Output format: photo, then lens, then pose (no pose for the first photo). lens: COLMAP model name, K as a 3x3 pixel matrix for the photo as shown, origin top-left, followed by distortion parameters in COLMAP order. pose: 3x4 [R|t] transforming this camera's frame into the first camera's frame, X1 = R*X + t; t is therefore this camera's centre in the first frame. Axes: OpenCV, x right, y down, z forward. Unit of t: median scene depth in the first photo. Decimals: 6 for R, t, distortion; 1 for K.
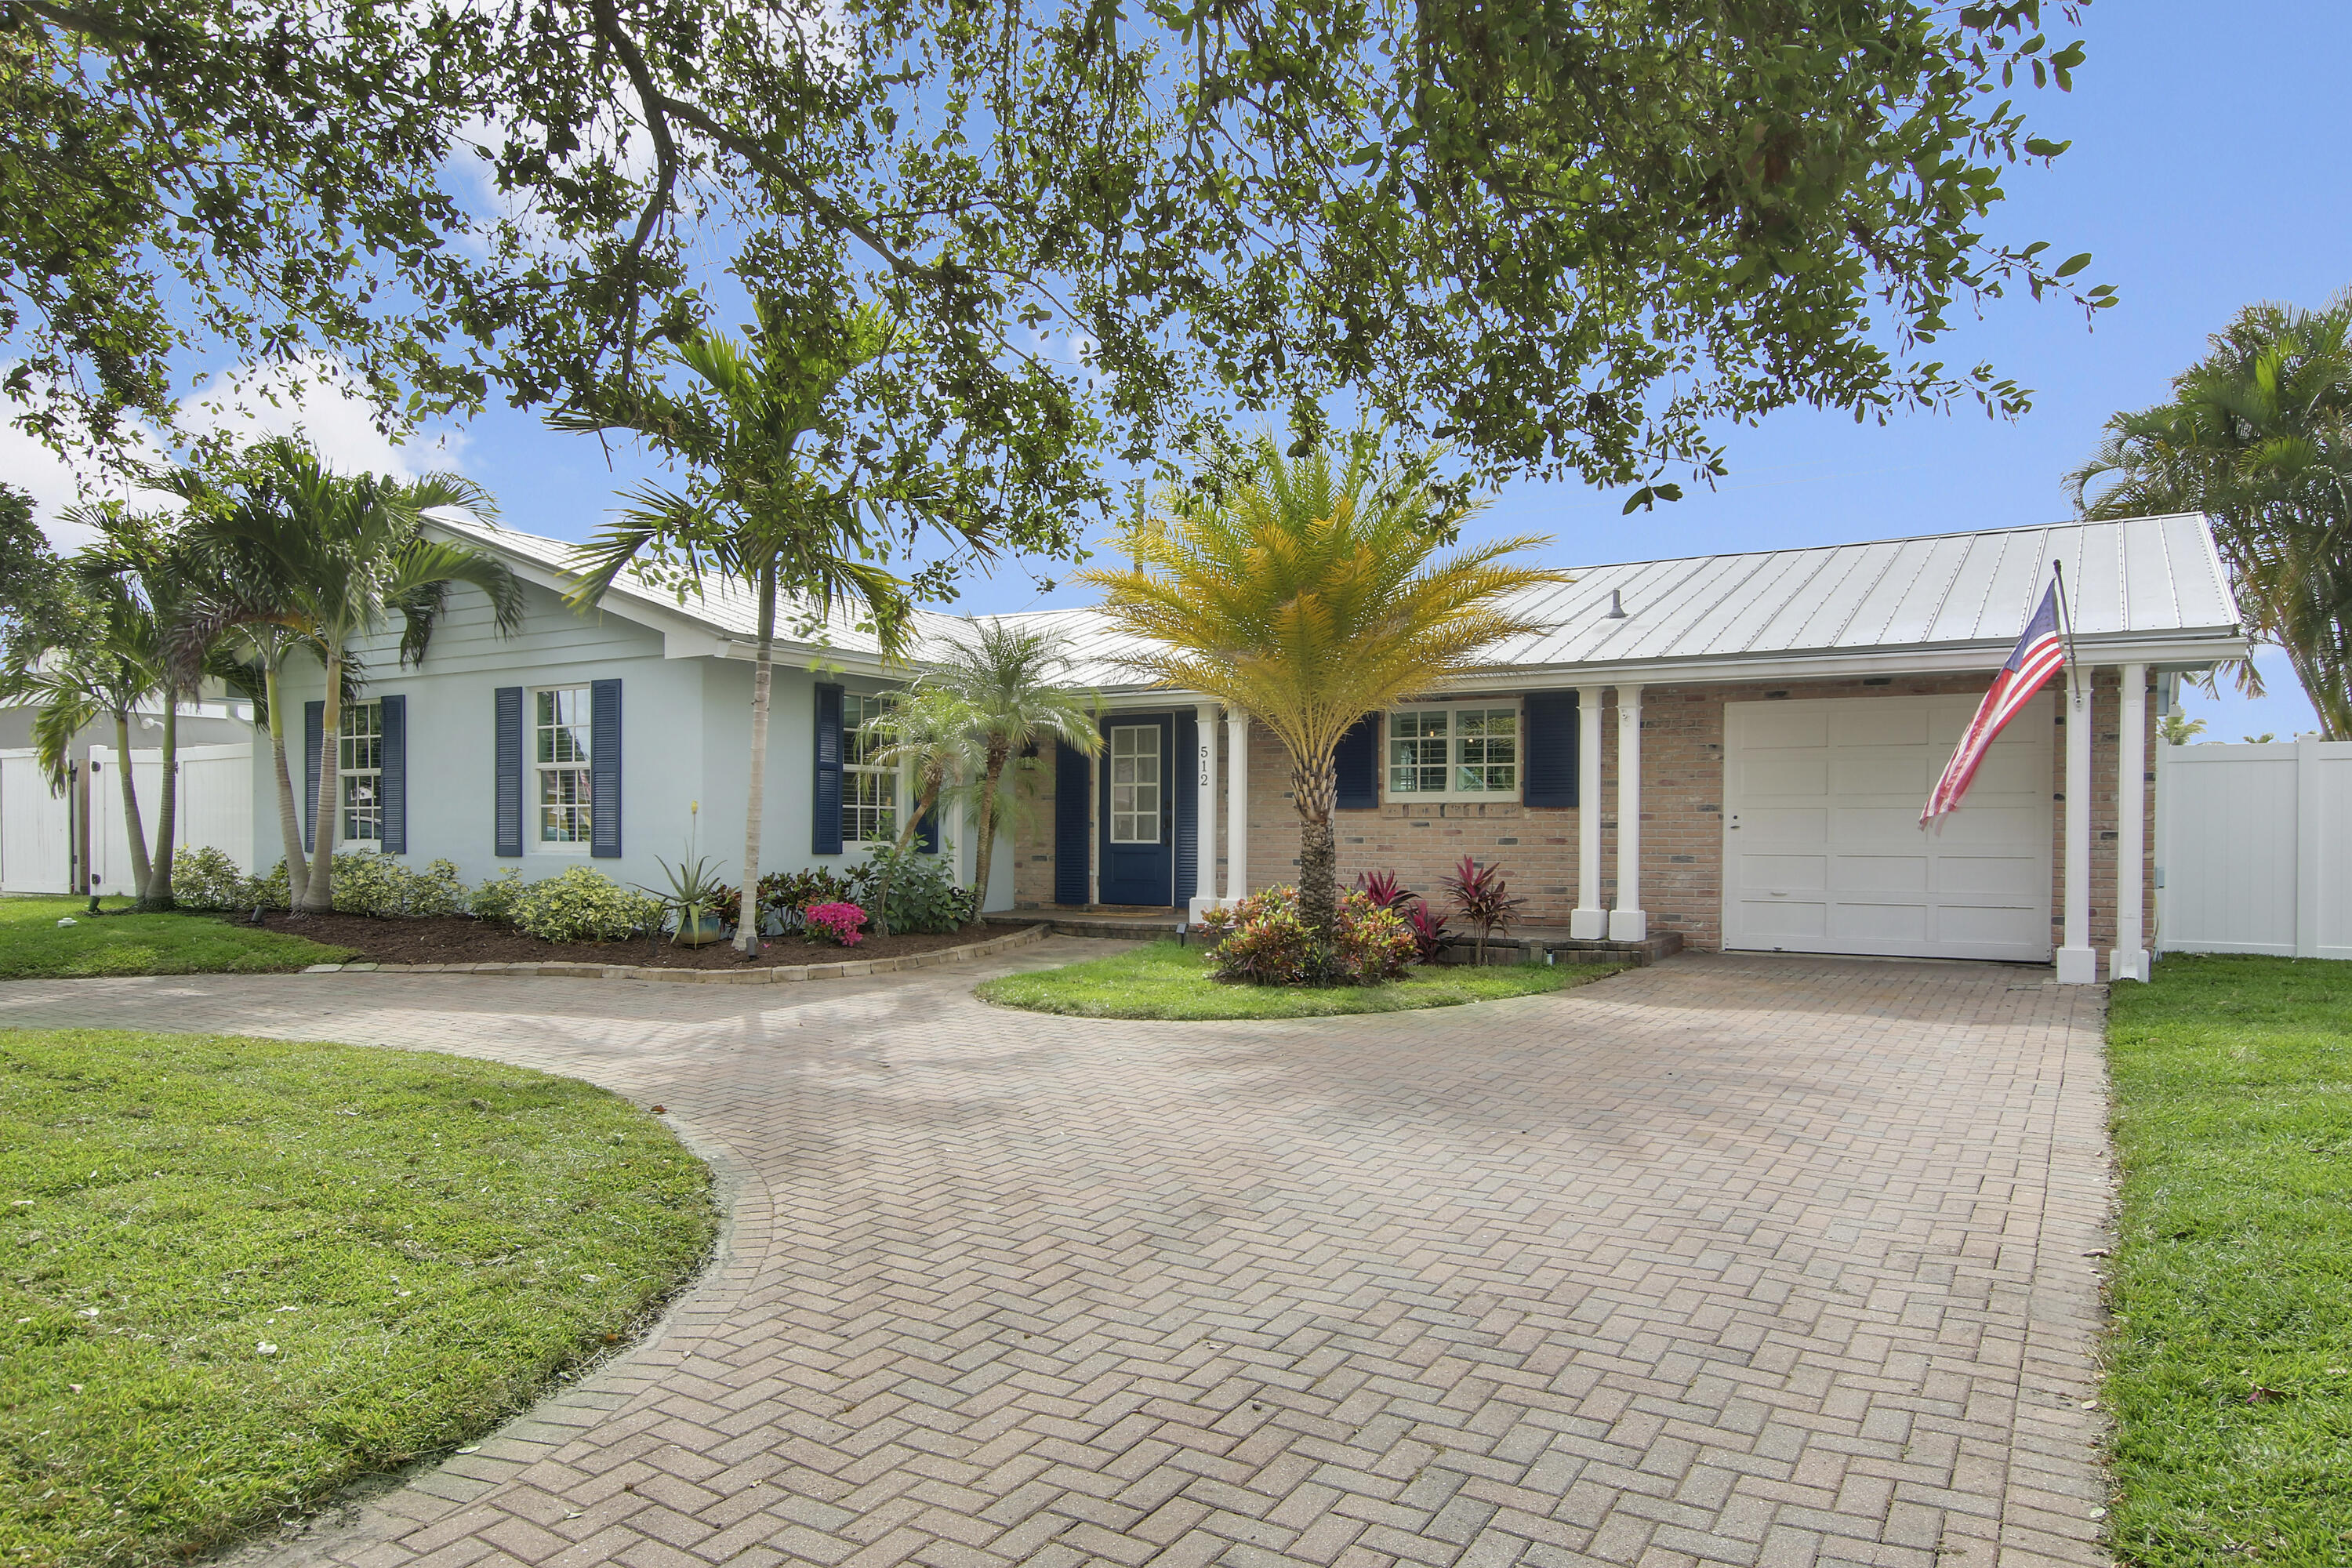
lens RADIAL K [[1248.3, 0, 1181.6], [0, 1248.3, 789.6], [0, 0, 1]] dist [-0.022198, 0.002365]
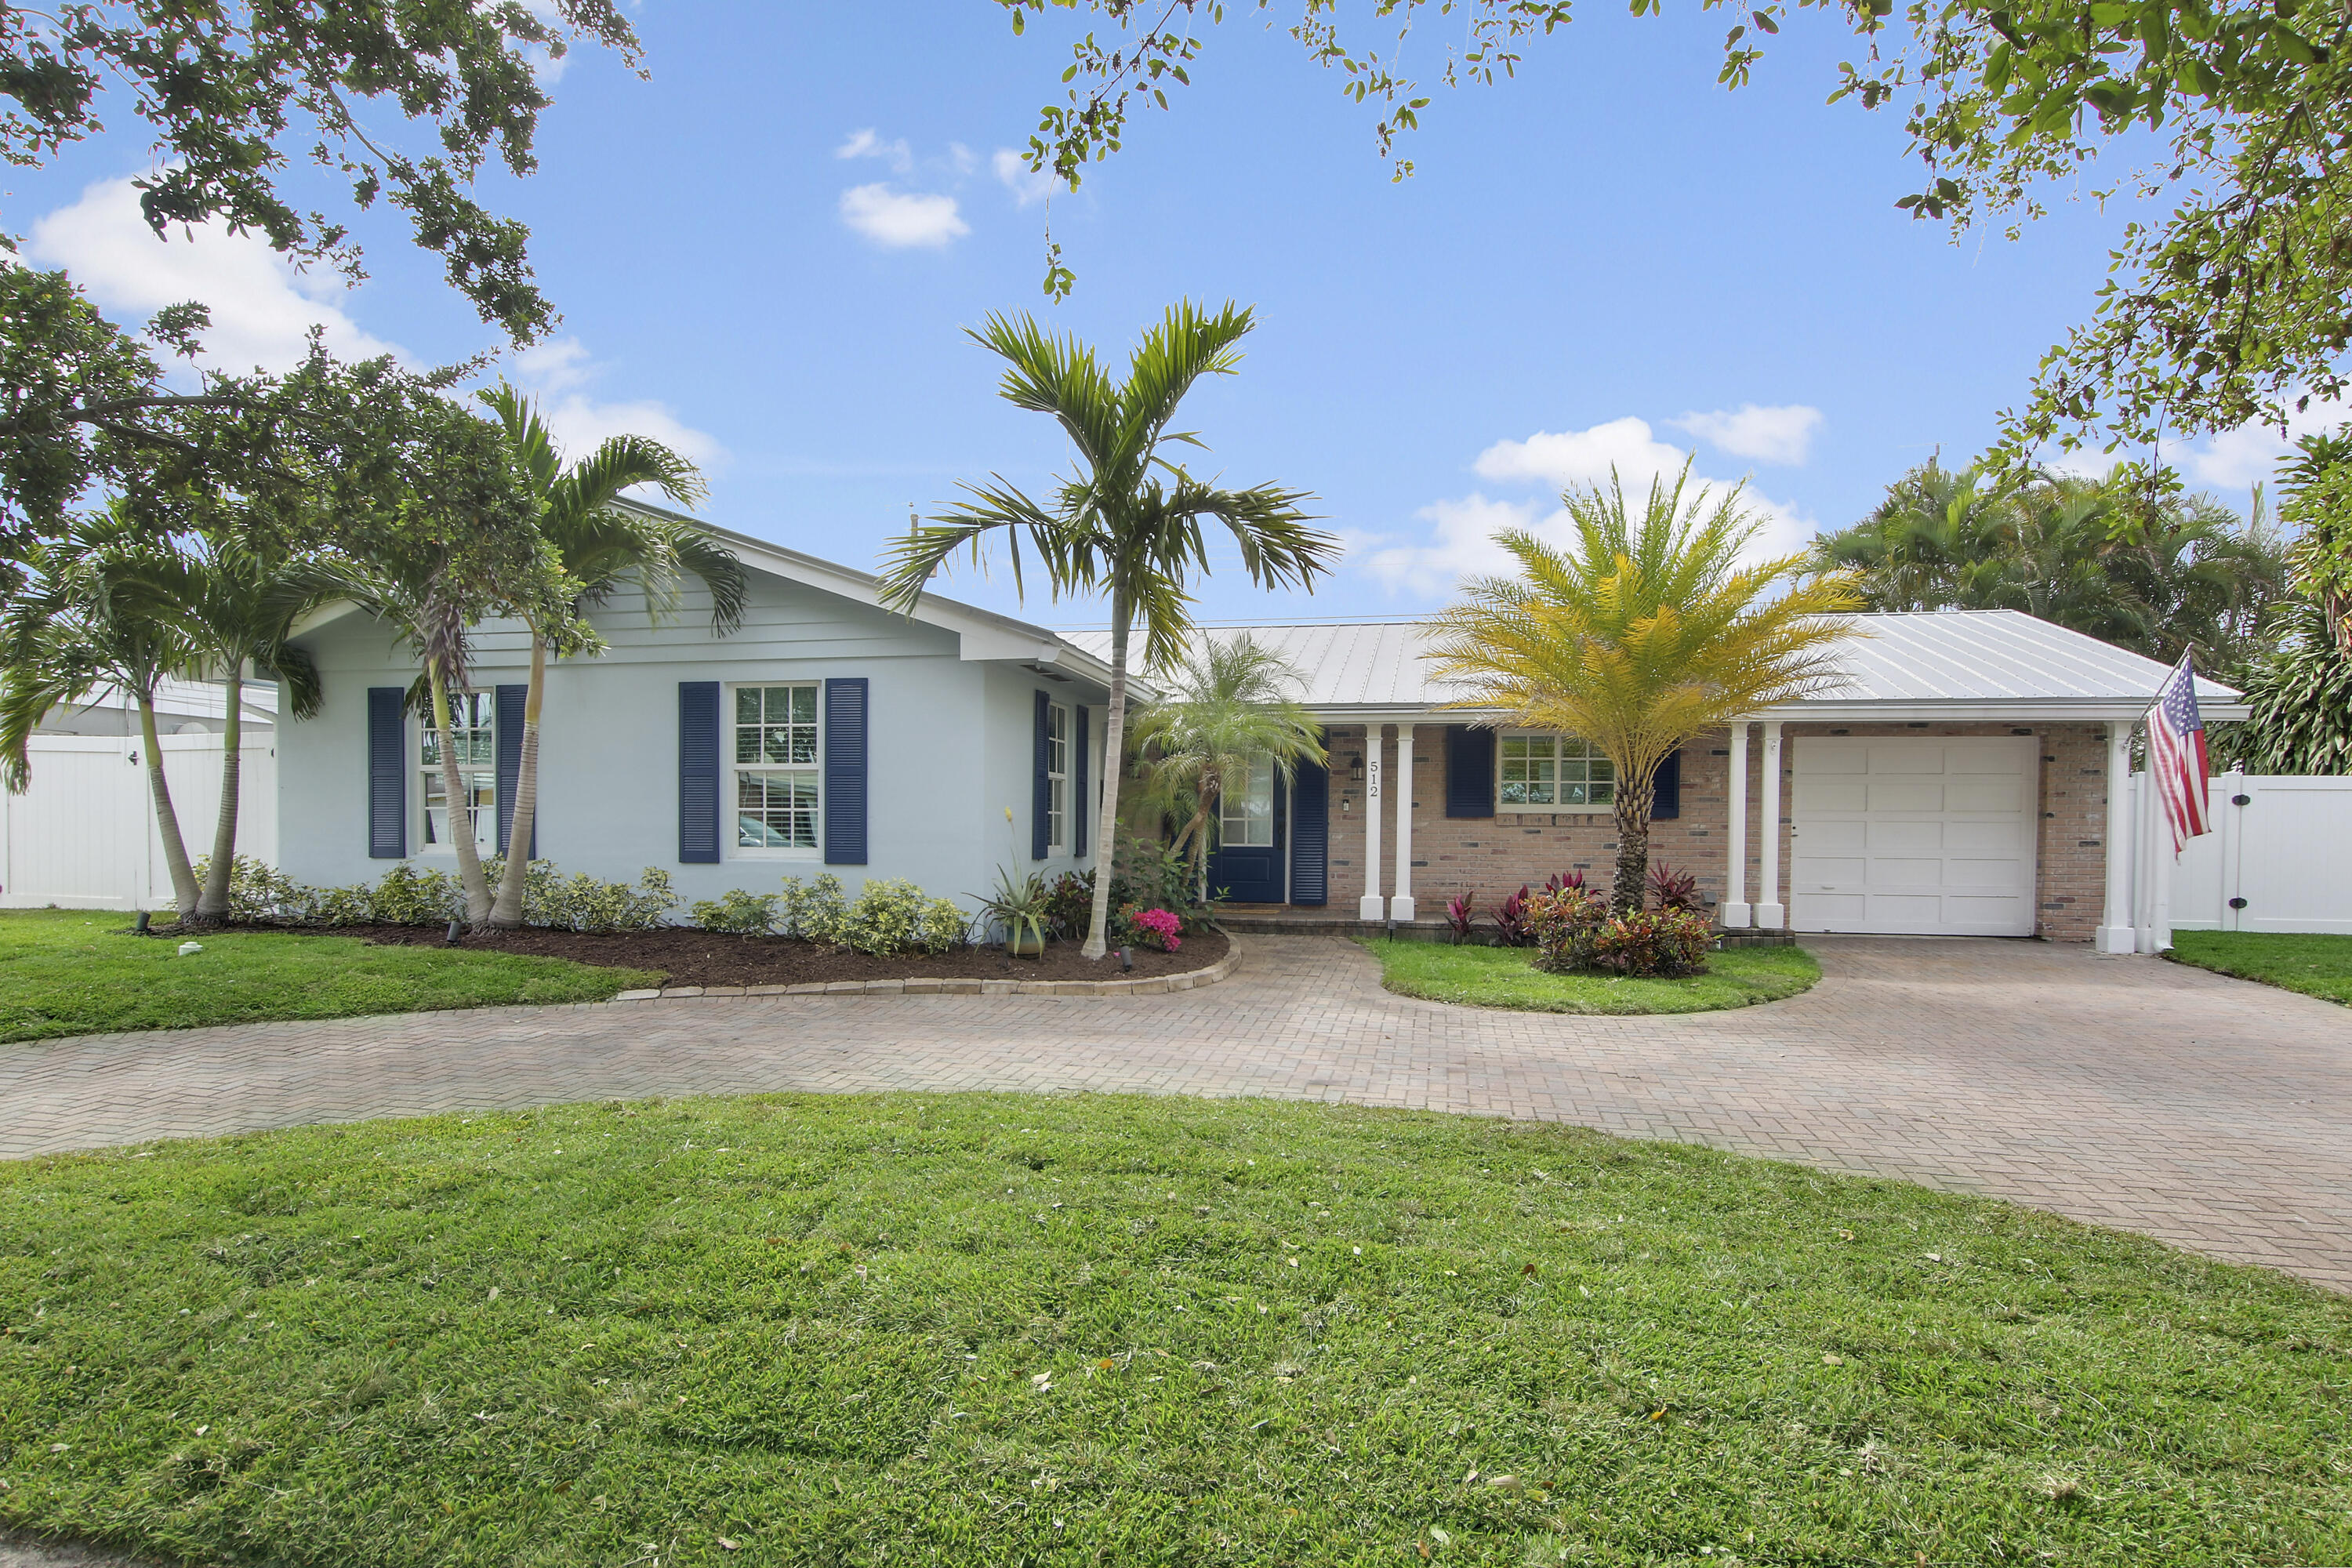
lens RADIAL K [[1049.1, 0, 1176.0], [0, 1049.1, 784.0], [0, 0, 1]] dist [-0.020731, 0.000189]
pose [[0.960441, 0.016060, 0.278021, -0.441718], [-0.012849, 0.999828, -0.013370, 0.000355], [-0.278187, 0.009269, 0.960482, 0.153255]]
